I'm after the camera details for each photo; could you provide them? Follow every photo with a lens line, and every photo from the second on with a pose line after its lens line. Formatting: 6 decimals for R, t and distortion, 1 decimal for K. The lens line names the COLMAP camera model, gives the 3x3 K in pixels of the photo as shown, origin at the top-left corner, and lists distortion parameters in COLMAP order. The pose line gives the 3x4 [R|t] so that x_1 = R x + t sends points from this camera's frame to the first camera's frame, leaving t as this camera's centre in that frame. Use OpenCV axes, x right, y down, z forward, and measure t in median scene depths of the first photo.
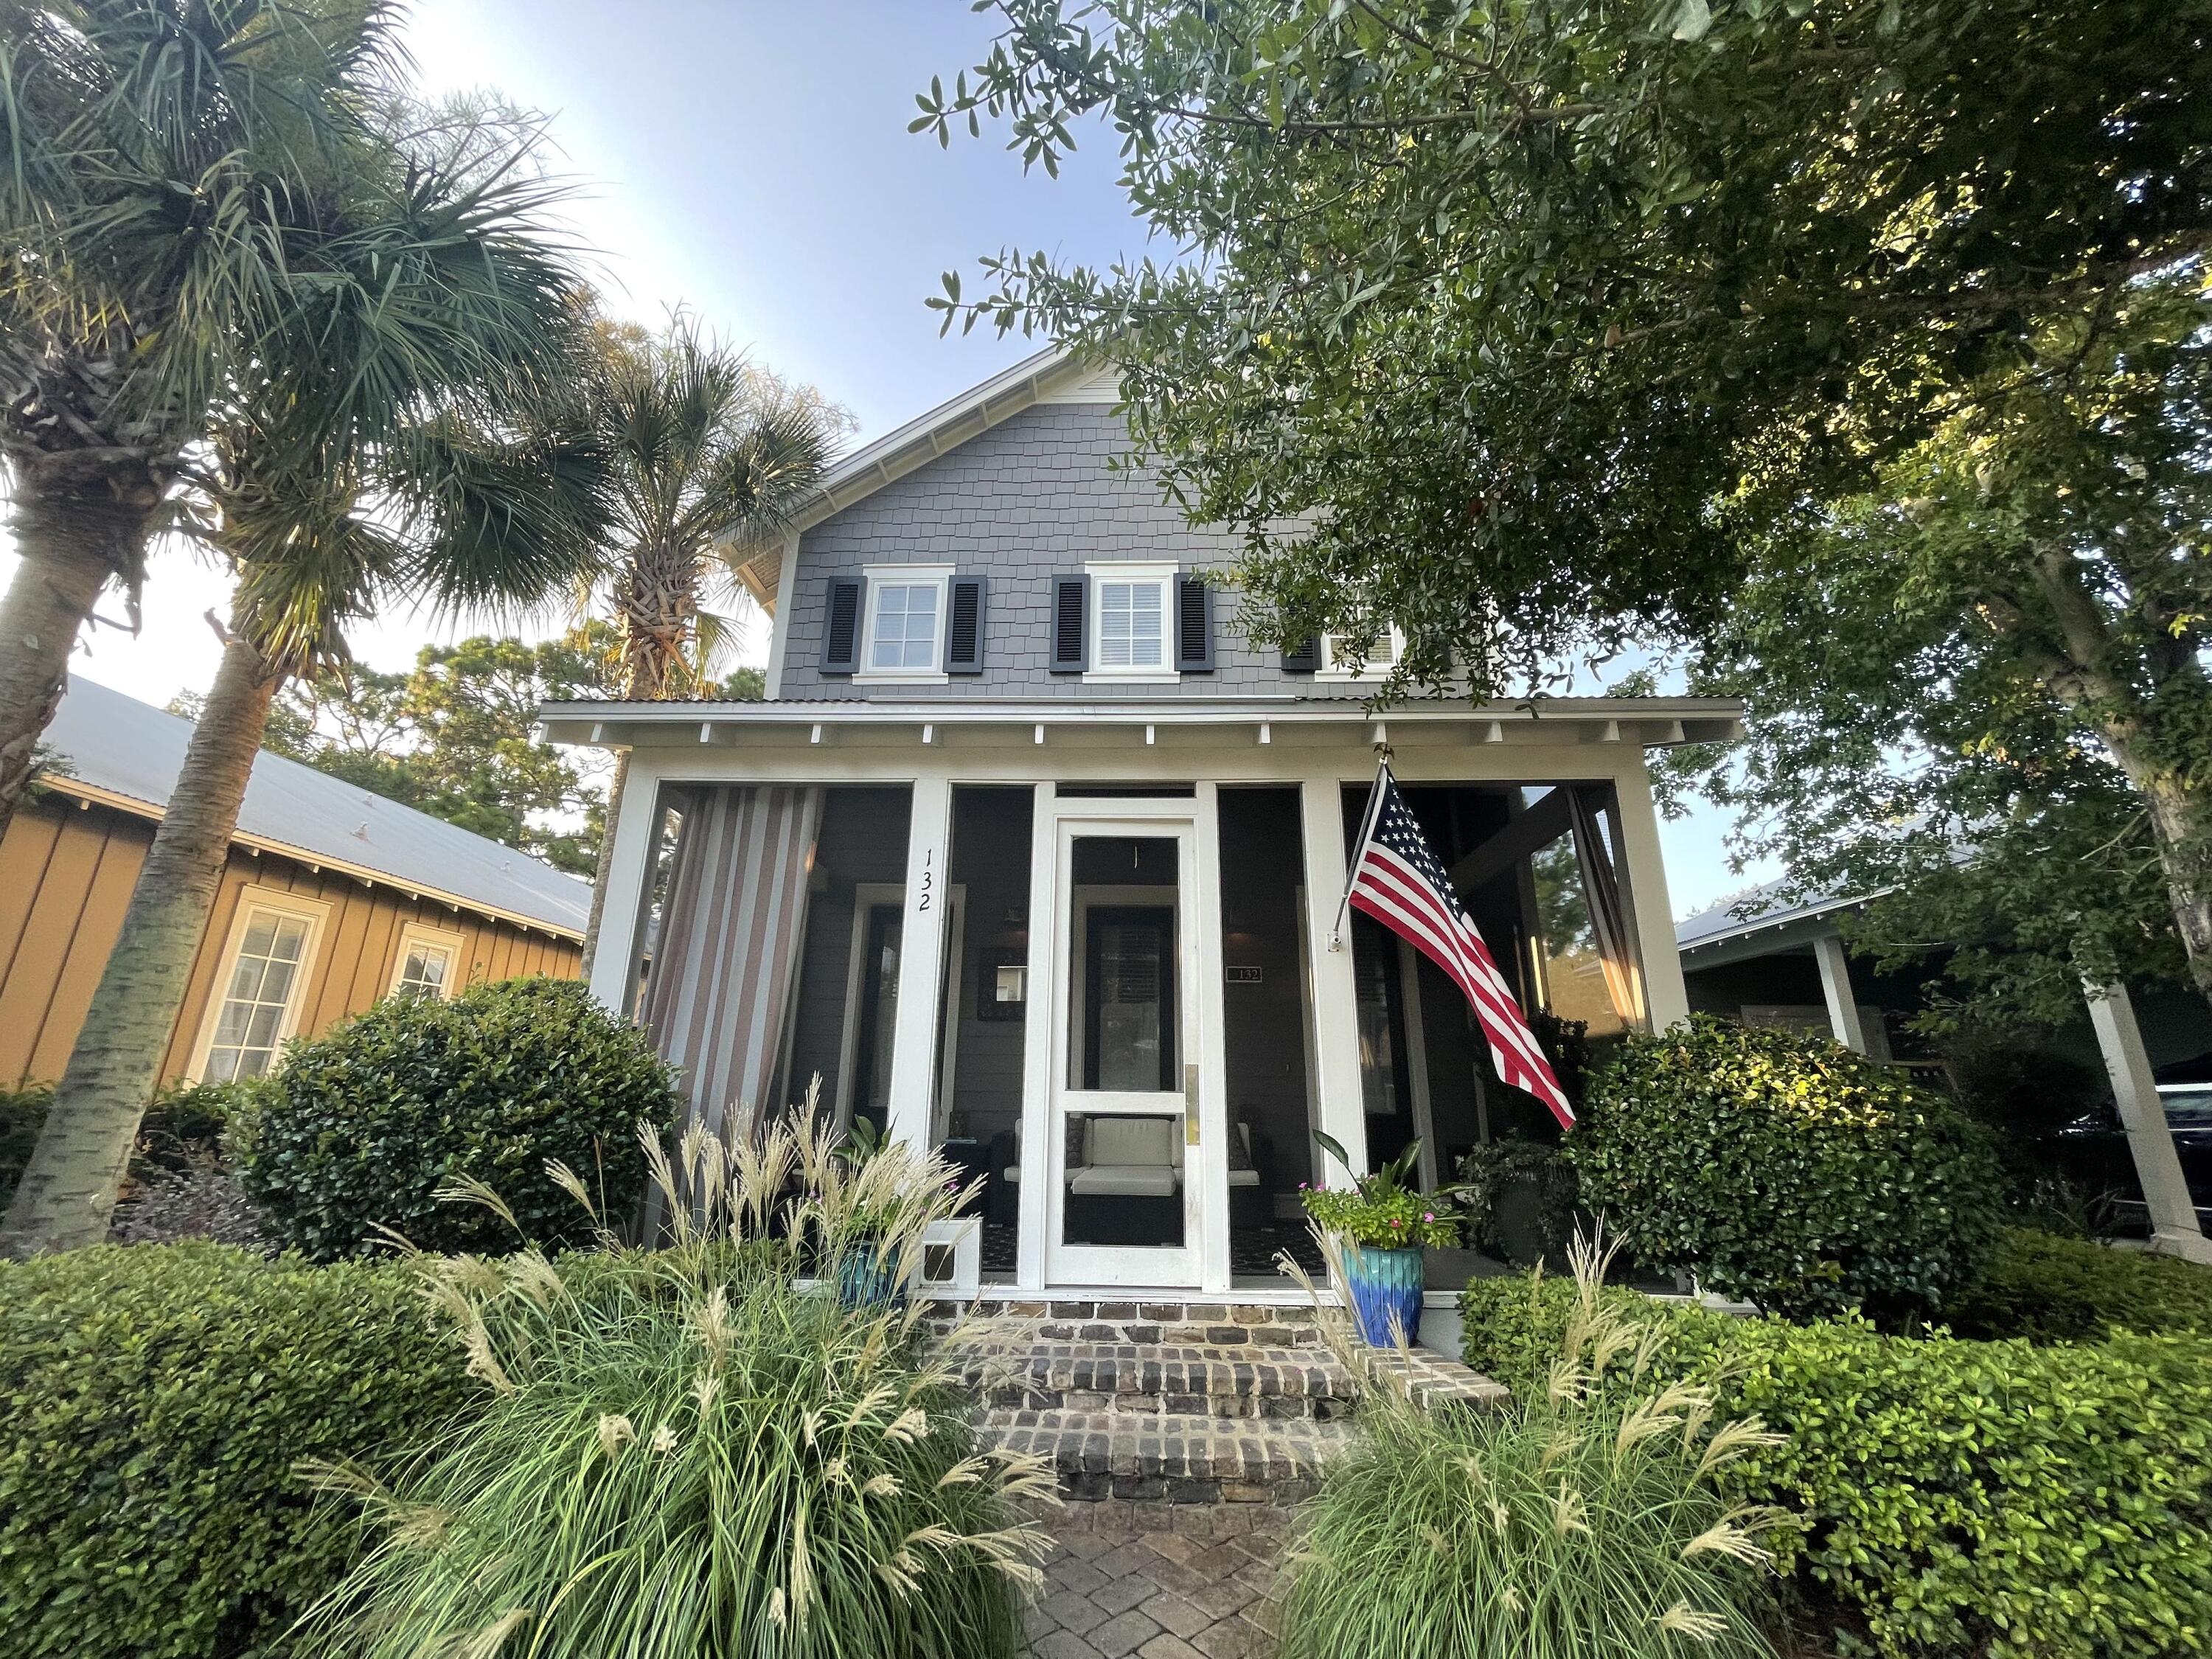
lens RADIAL K [[880.9, 0, 1106.0], [0, 880.9, 829.5], [0, 0, 1]] dist [-0.011195, -0.000044]
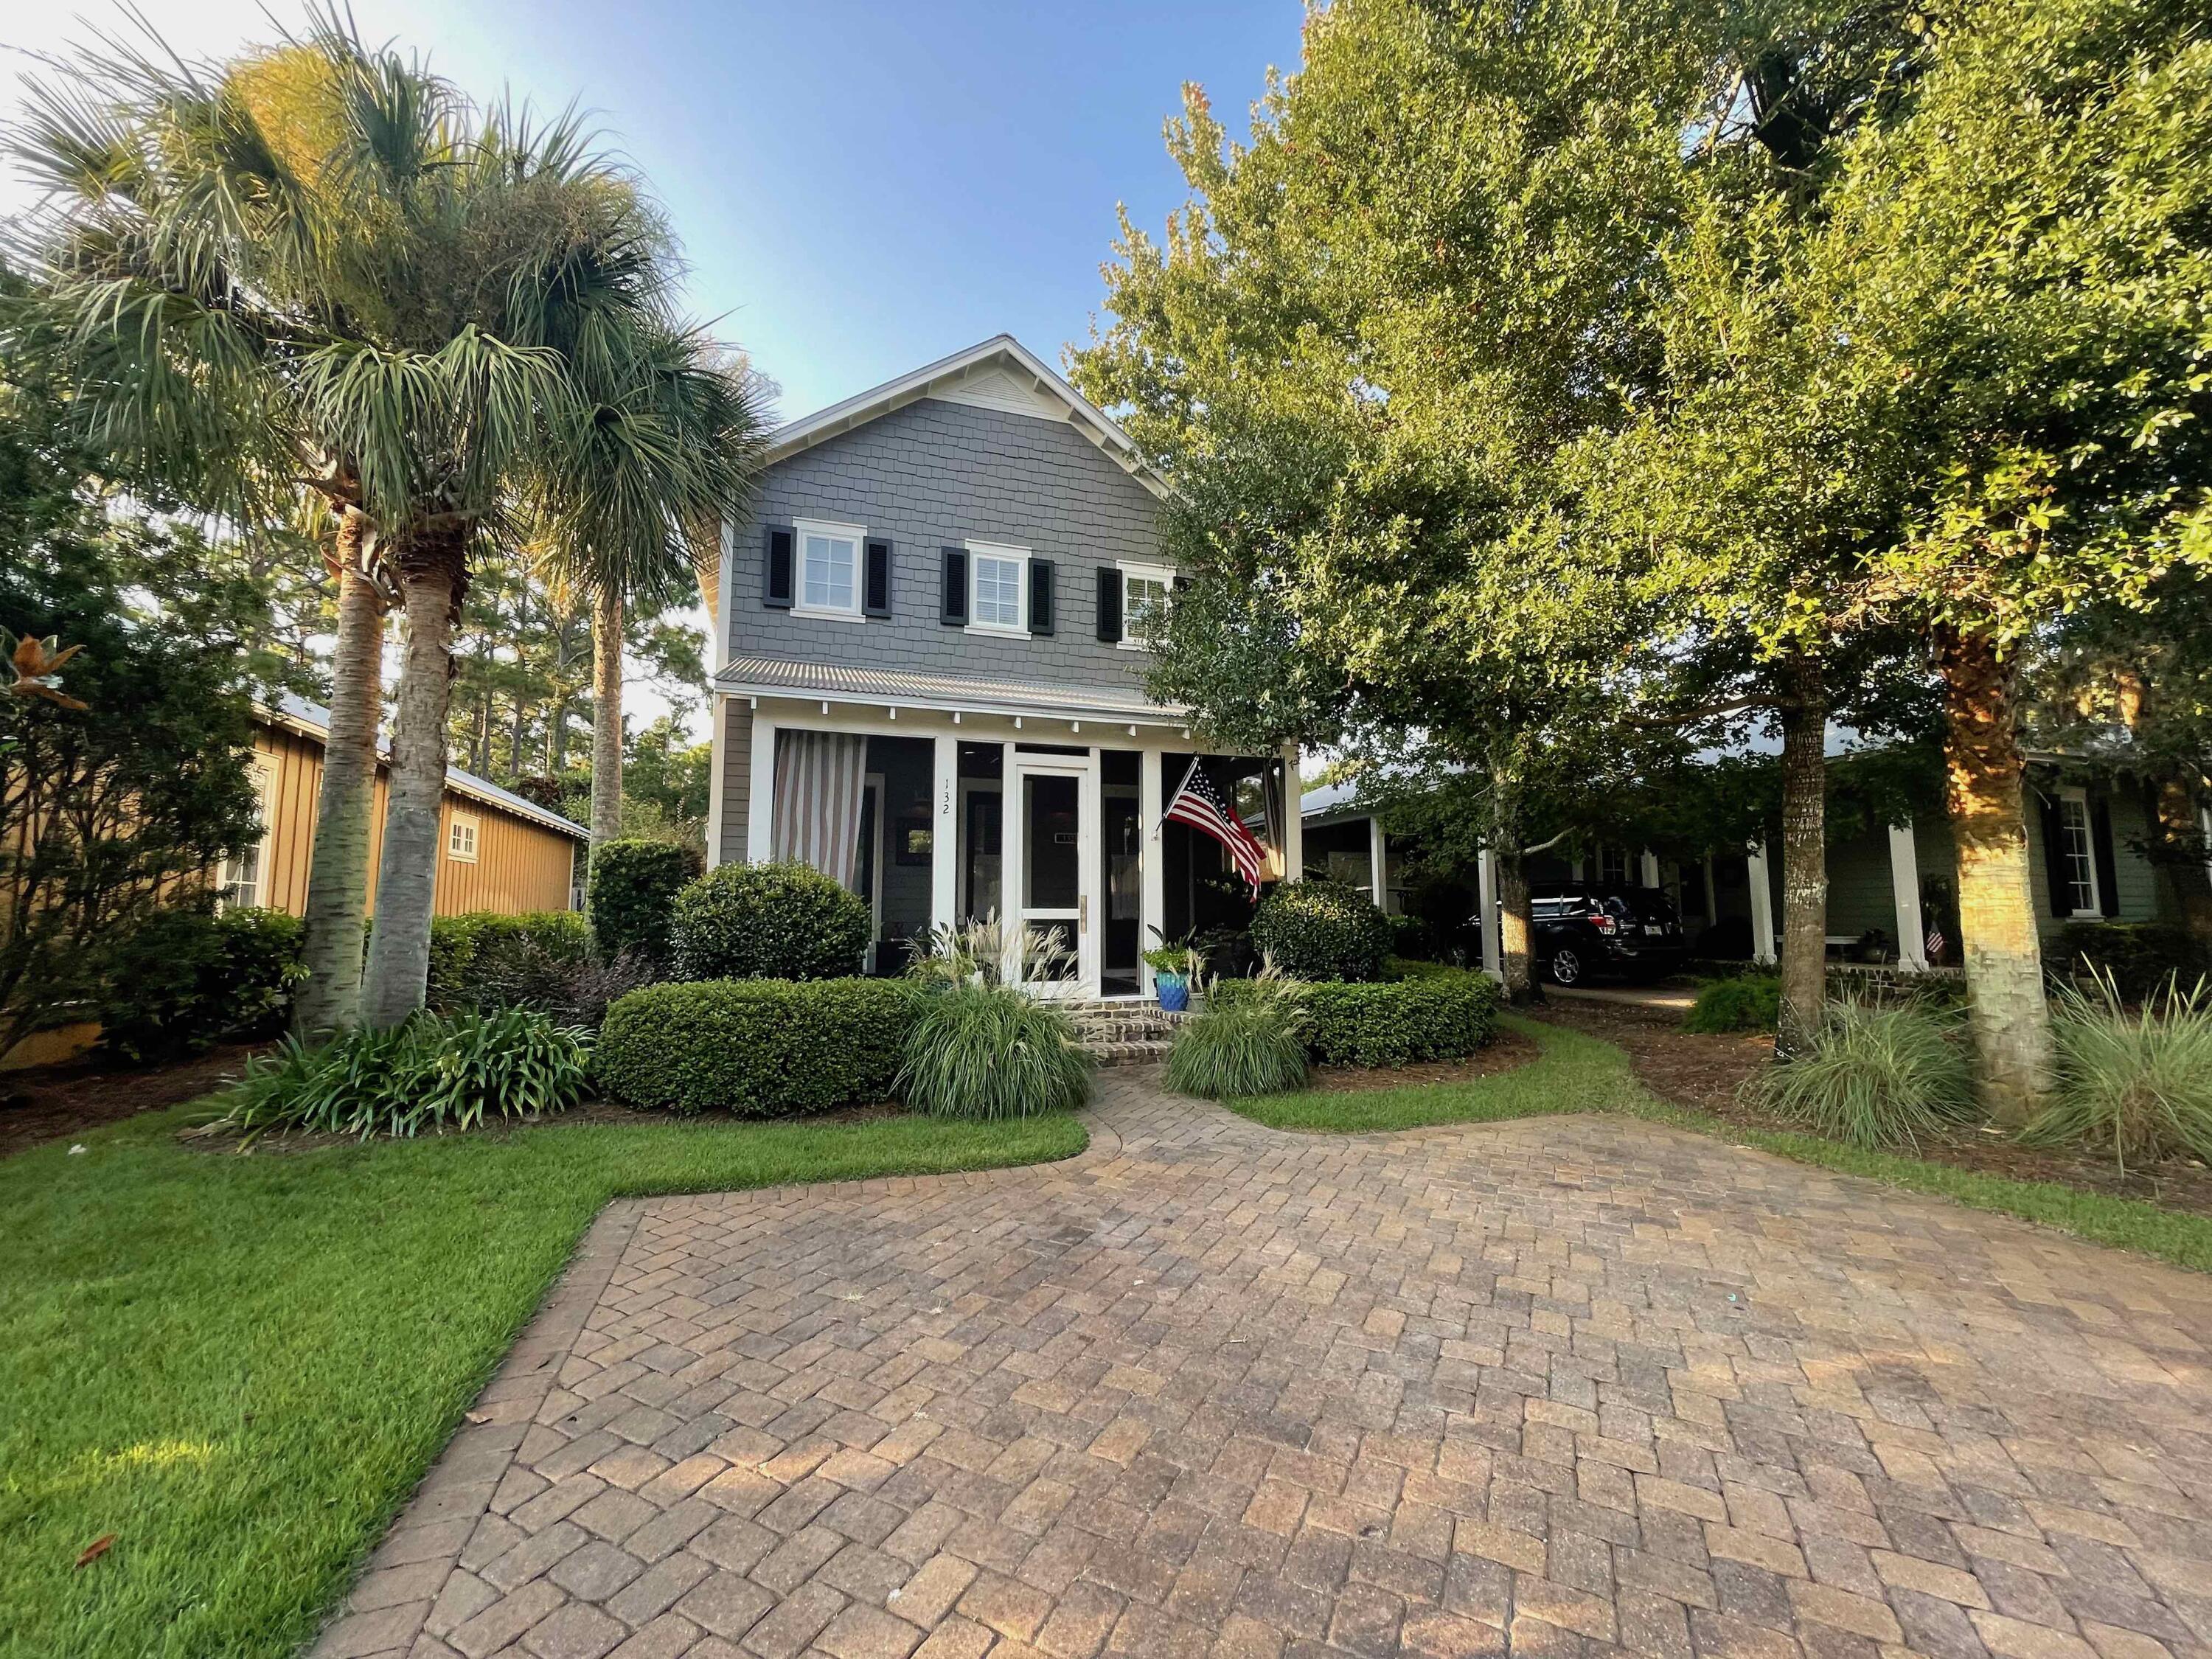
lens RADIAL K [[880.9, 0, 1106.0], [0, 880.9, 829.5], [0, 0, 1]] dist [-0.011195, -0.000044]
pose [[0.934144, 0.019332, 0.356373, -0.524103], [-0.089466, 0.979334, 0.181387, -0.224766], [-0.345501, -0.201325, 0.916568, -0.749107]]
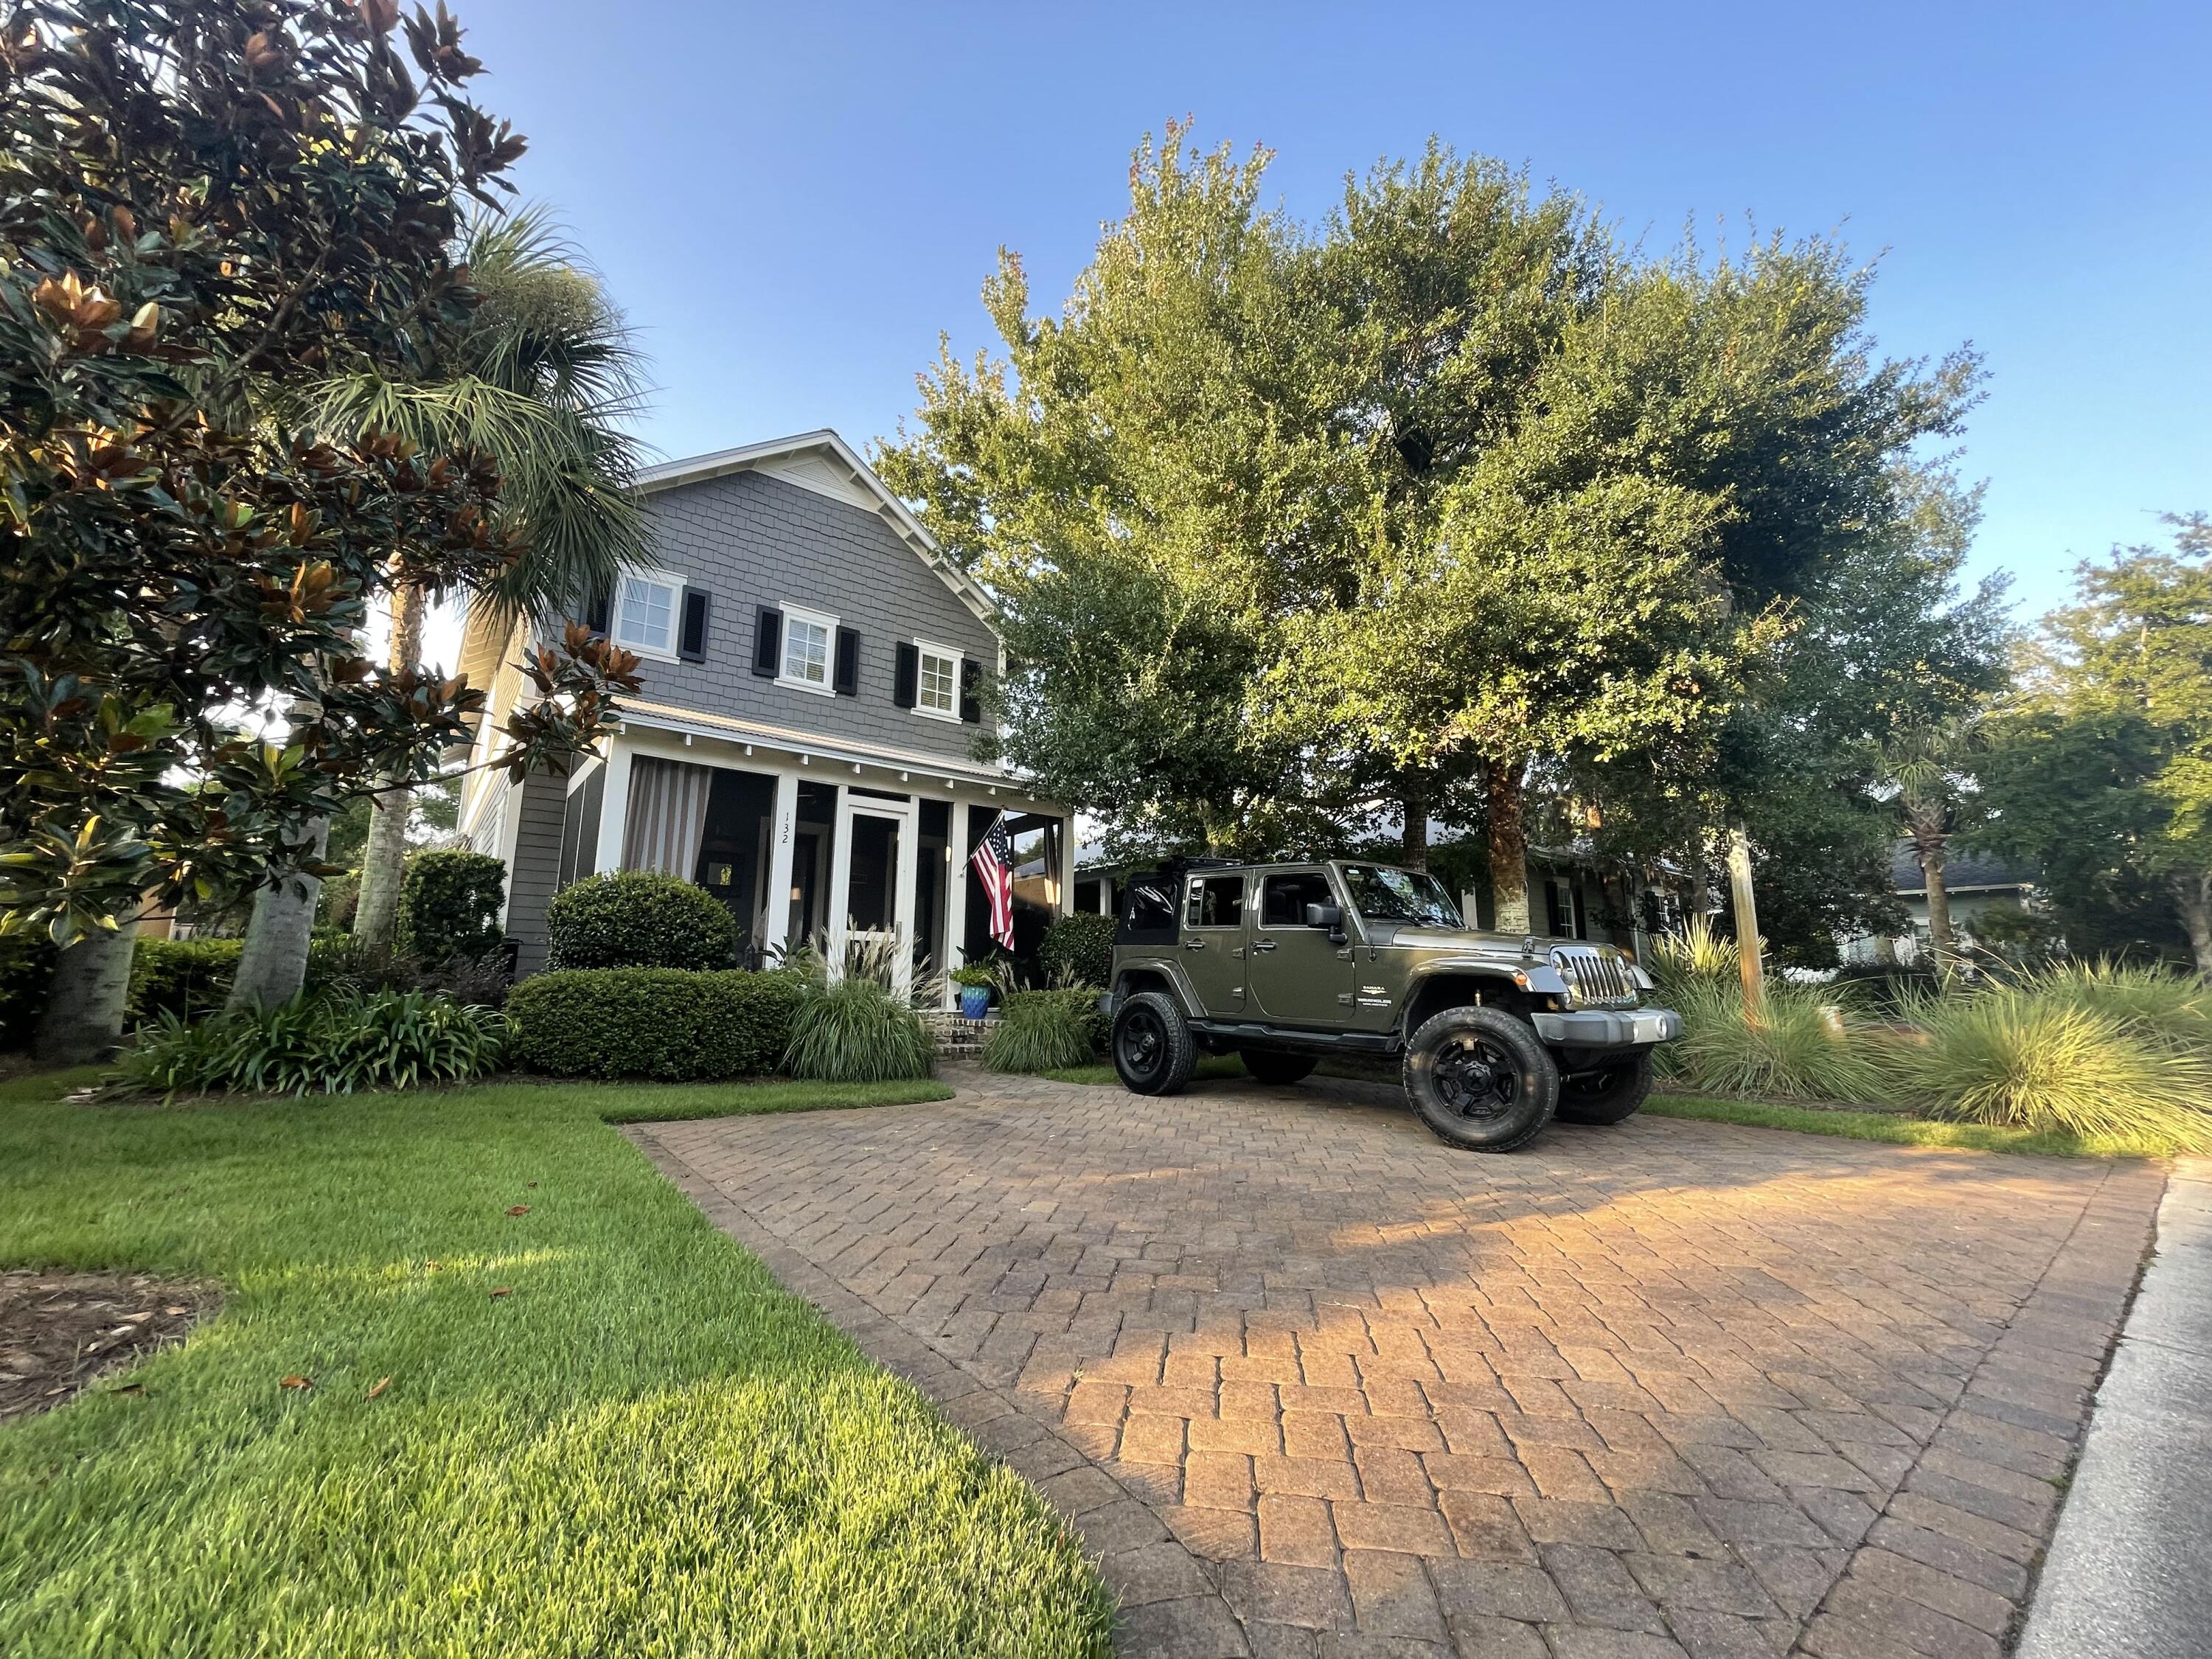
lens RADIAL K [[888.7, 0, 1106.0], [0, 888.7, 829.5], [0, 0, 1]] dist [-0.026112, -0.000005]
pose [[0.755753, 0.106587, 0.646124, -0.941380], [-0.181689, 0.982058, 0.050513, -0.170132], [-0.629147, -0.155569, 0.761559, -0.990974]]
